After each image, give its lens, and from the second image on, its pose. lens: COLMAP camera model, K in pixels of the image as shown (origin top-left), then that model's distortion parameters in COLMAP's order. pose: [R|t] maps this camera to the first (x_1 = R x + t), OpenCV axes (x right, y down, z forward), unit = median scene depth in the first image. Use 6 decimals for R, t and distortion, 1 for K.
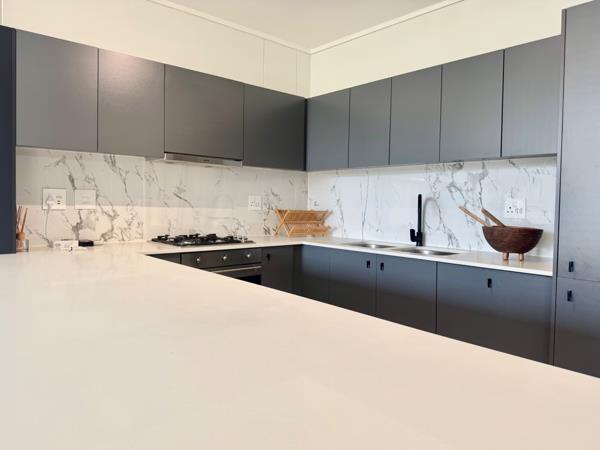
lens RADIAL K [[424.0, 0, 296.9], [0, 424.0, 217.8], [0, 0, 1]] dist [0.126349, -0.201713]
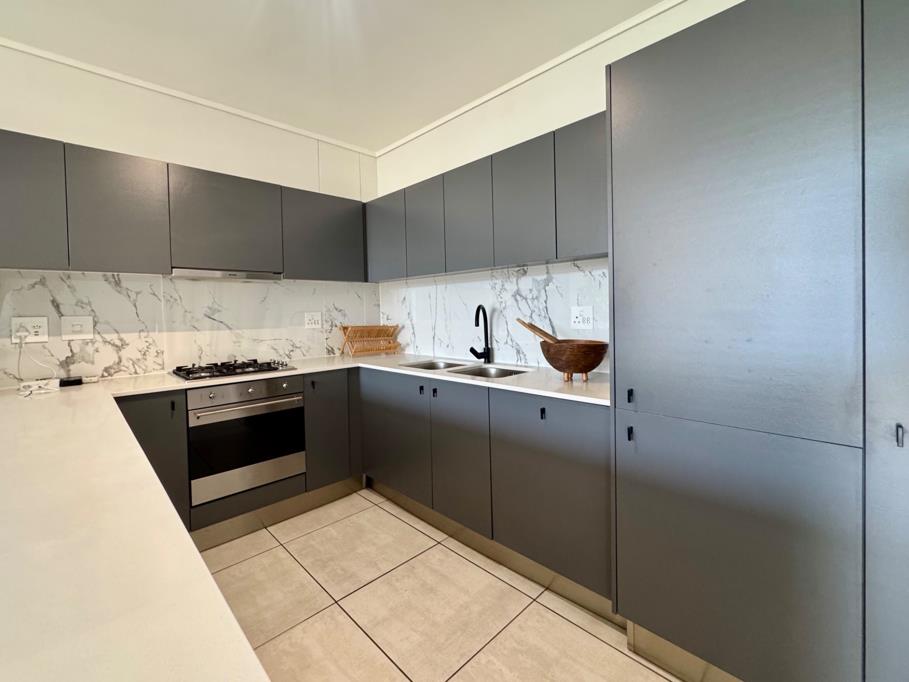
lens RADIAL K [[400.0, 0, 445.8], [0, 400.0, 318.6], [0, 0, 1]] dist [0.001371, 0.000219]
pose [[0.998168, -0.041326, 0.044196, 0.169935], [0.042049, 0.998994, -0.015565, -0.016997], [-0.043508, 0.017395, 0.998902, 0.178947]]
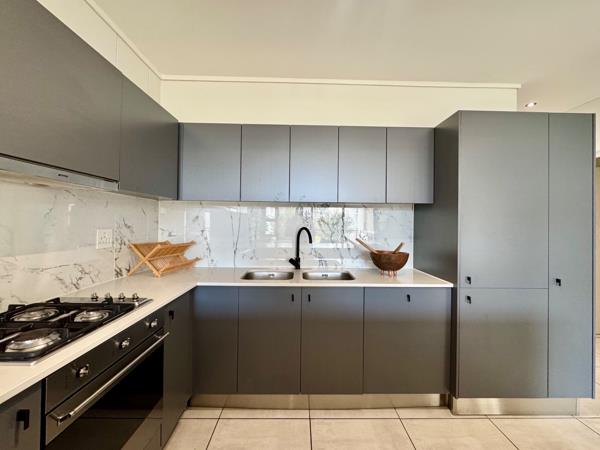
lens RADIAL K [[248.2, 0, 304.5], [0, 248.2, 219.3], [0, 0, 1]] dist [-0.014568, -0.000241]
pose [[0.642315, 0.001412, 0.766440, -0.246616], [0.027247, 0.999324, -0.024675, -0.058941], [-0.765957, 0.036733, 0.641842, 0.535360]]
